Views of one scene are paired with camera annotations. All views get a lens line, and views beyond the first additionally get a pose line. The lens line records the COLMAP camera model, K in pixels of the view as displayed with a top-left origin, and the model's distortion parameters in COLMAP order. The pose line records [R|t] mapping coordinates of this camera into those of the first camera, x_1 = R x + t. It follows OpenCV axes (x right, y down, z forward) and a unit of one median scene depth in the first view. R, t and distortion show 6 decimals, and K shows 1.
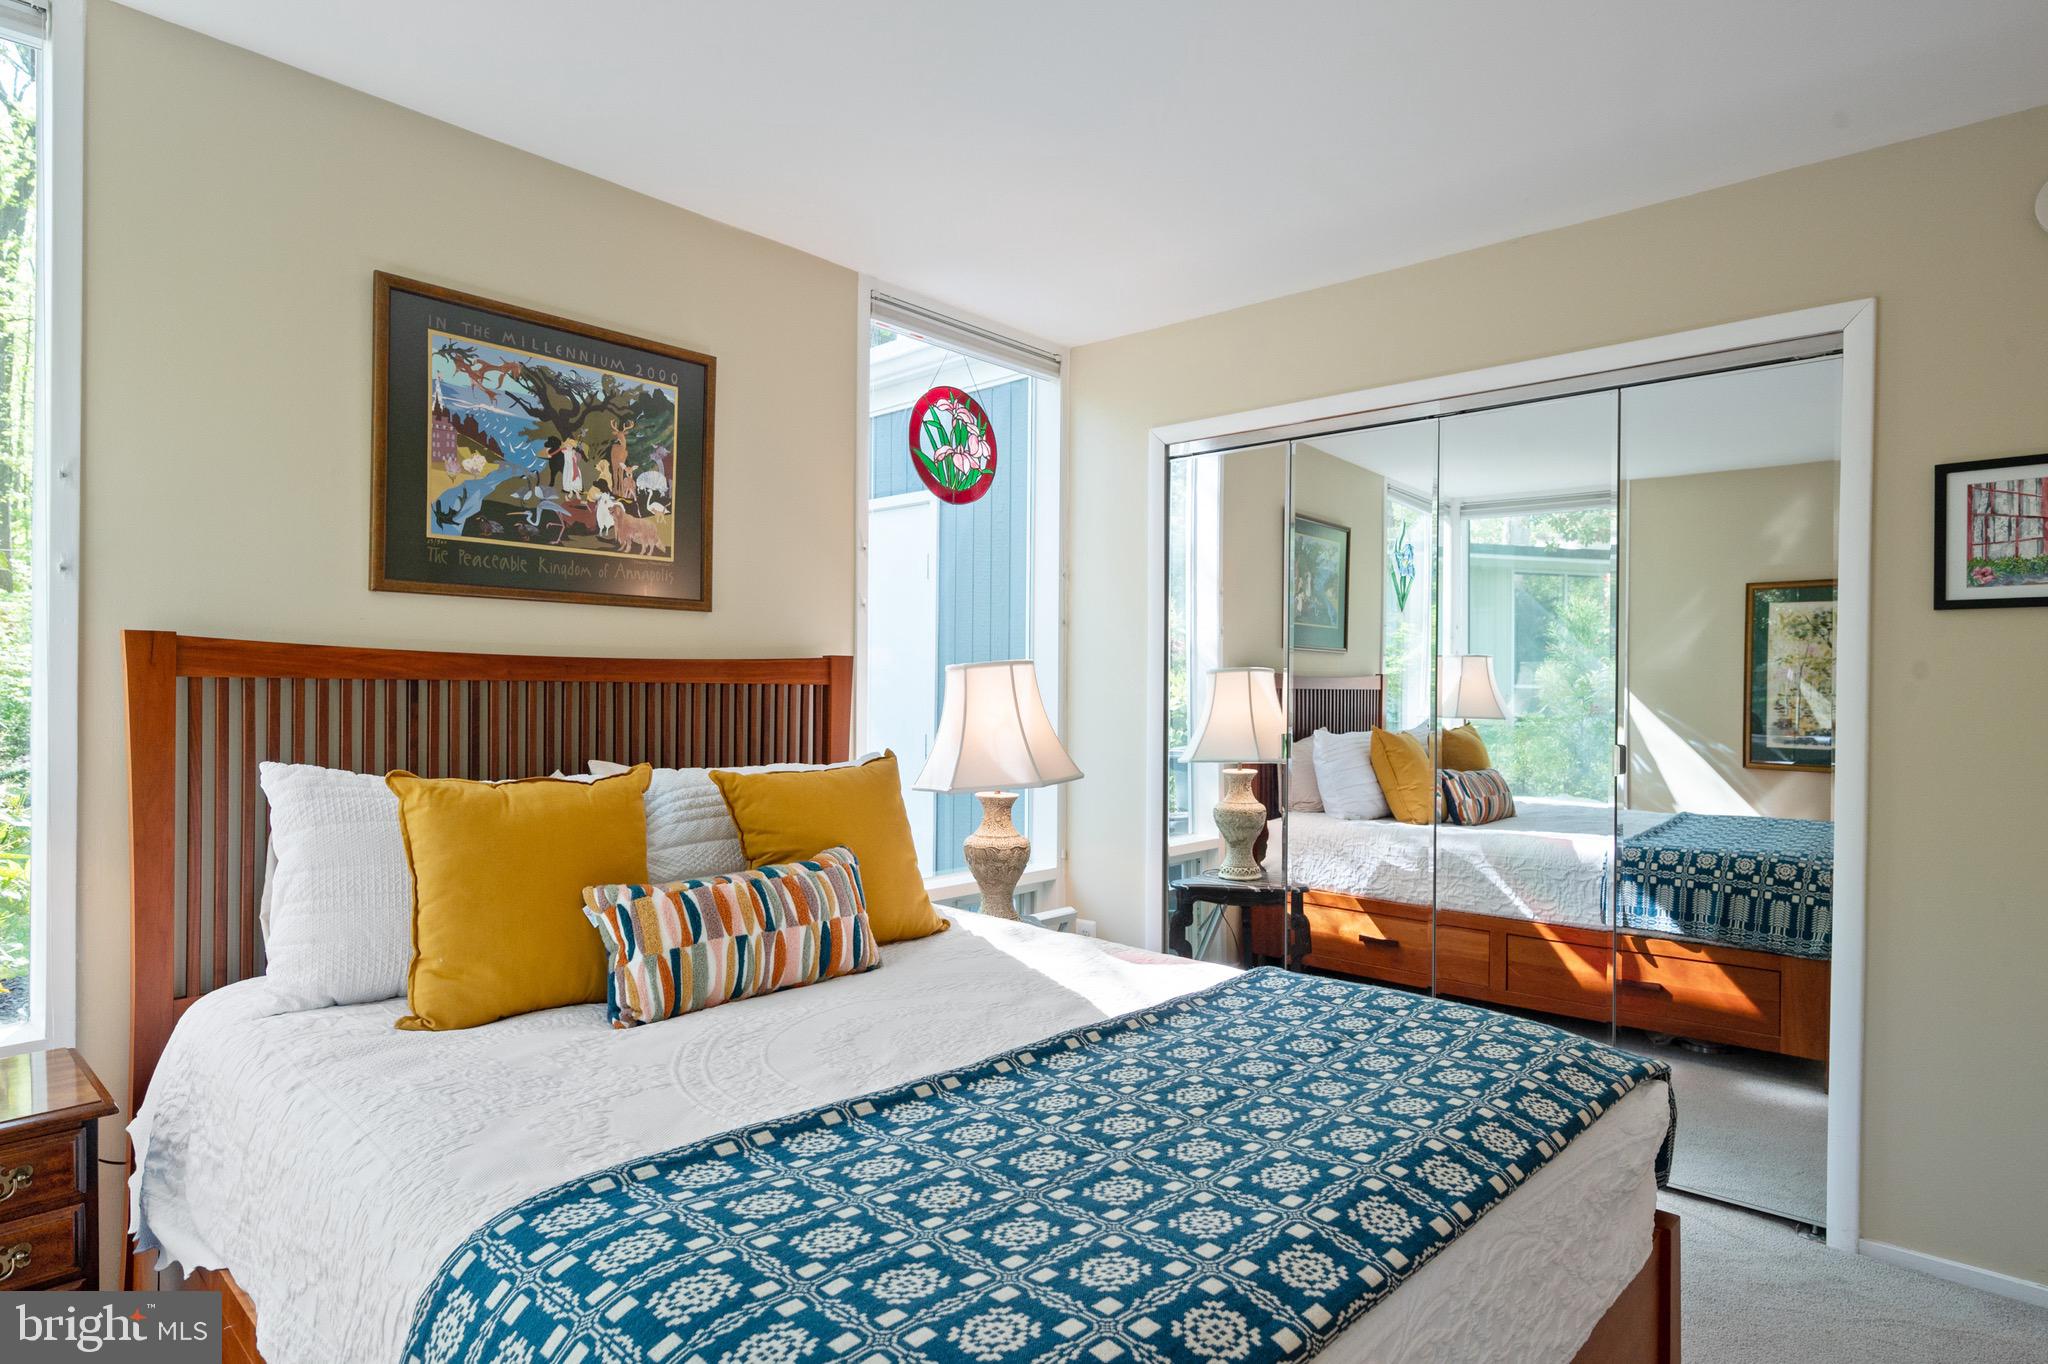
lens RADIAL K [[1130.4, 0, 1025.2], [0, 1130.4, 693.1], [0, 0, 1]] dist [-0.000031, 0.000037]
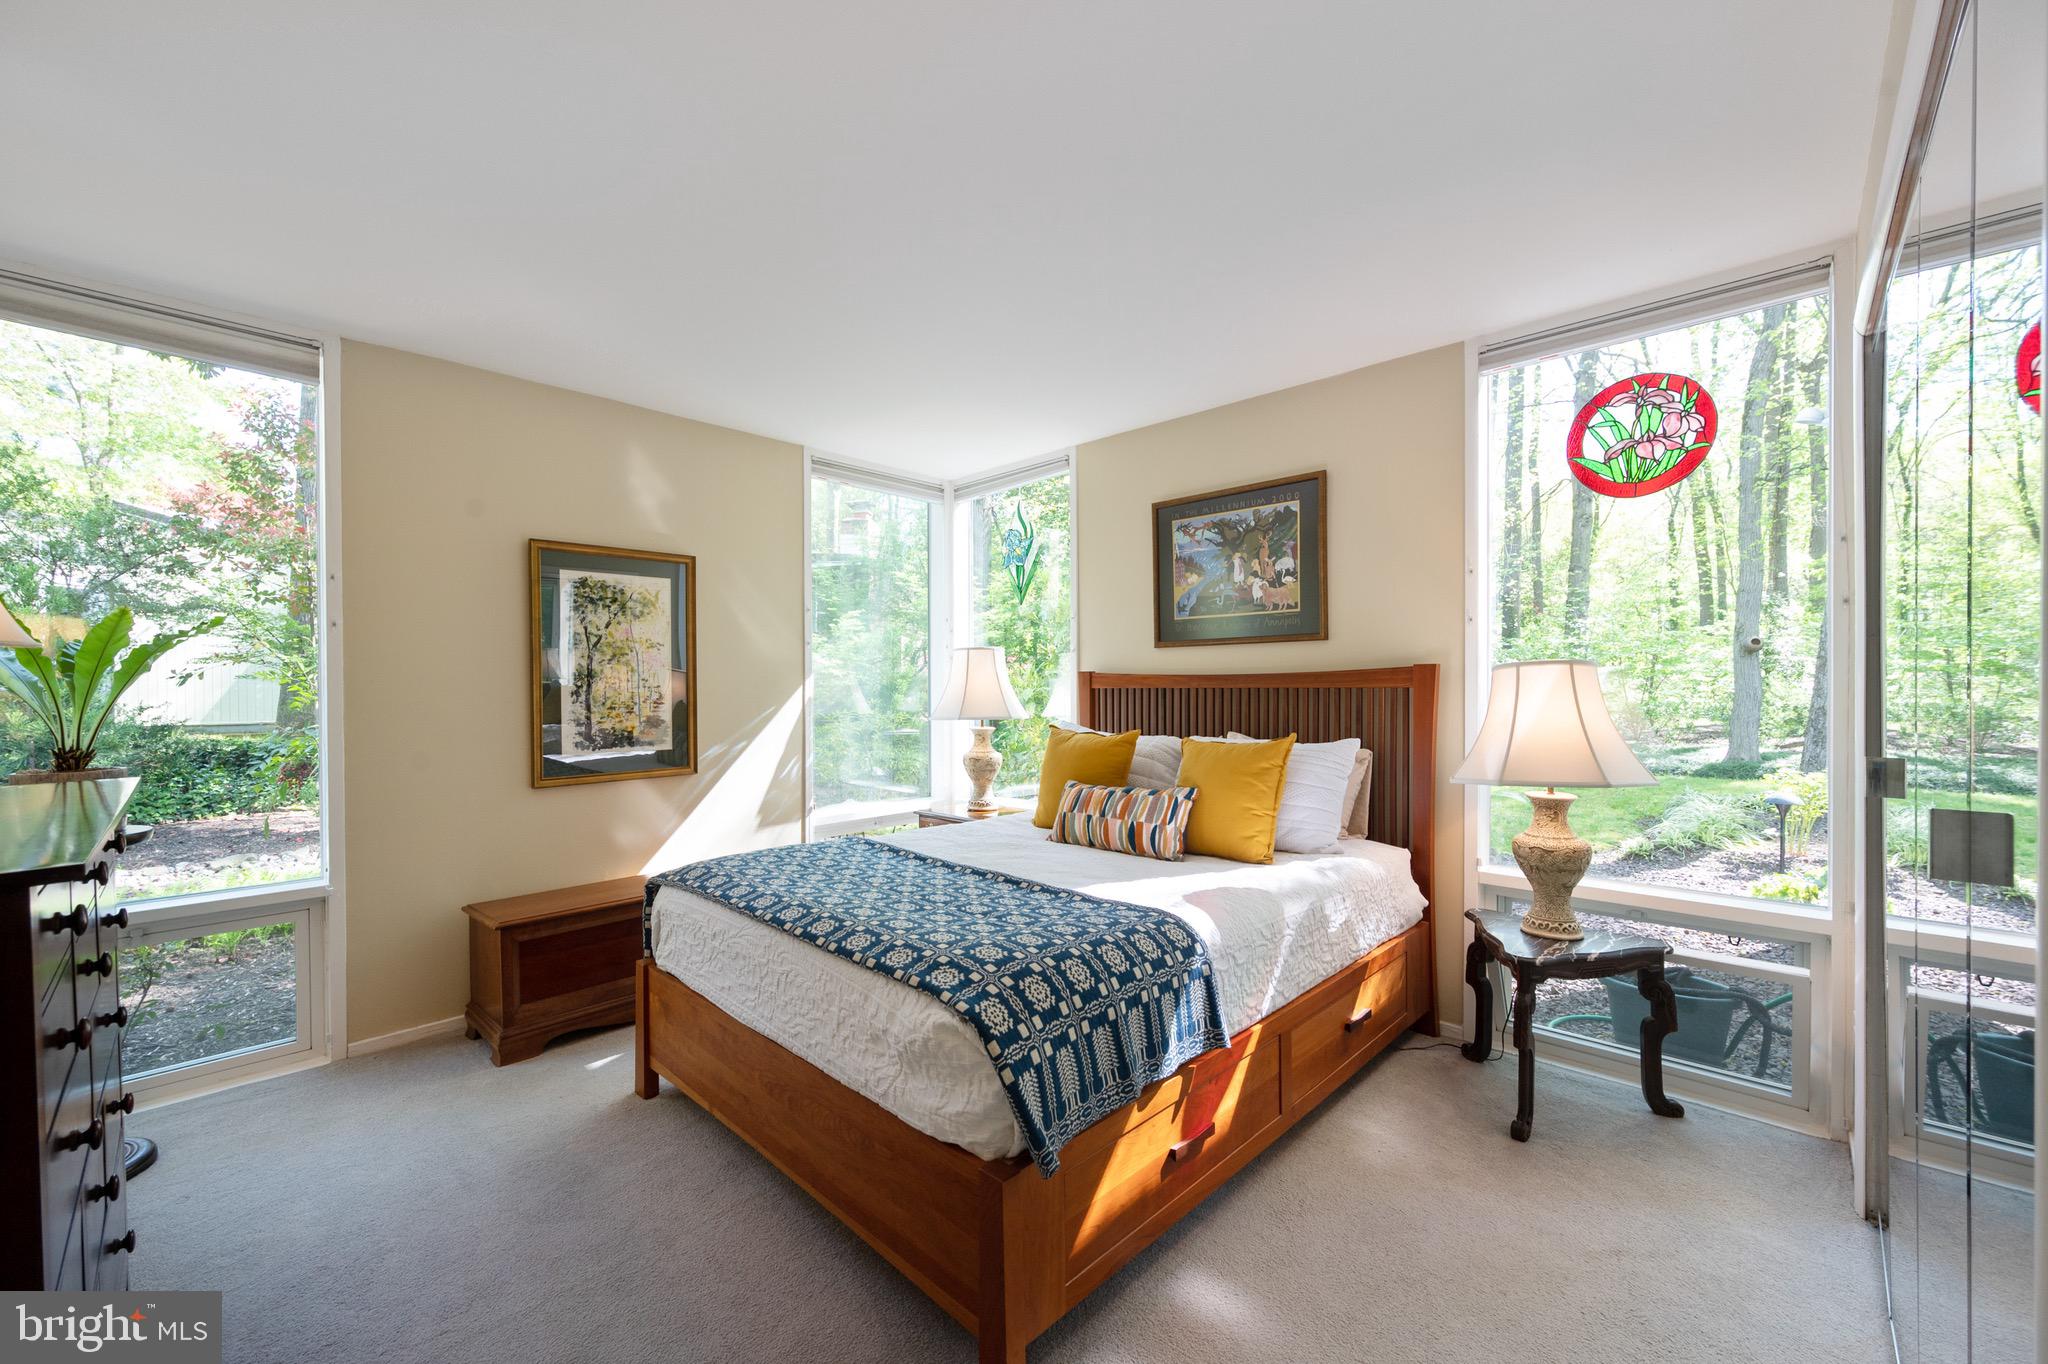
lens RADIAL K [[806.9, 0, 1018.7], [0, 806.9, 701.9], [0, 0, 1]] dist [-0.001647, -0.000375]
pose [[-0.036631, 0.004619, -0.999318, 0.892578], [-0.003548, 0.999982, 0.004752, 0.006931], [0.999323, 0.003720, -0.036614, 0.702299]]
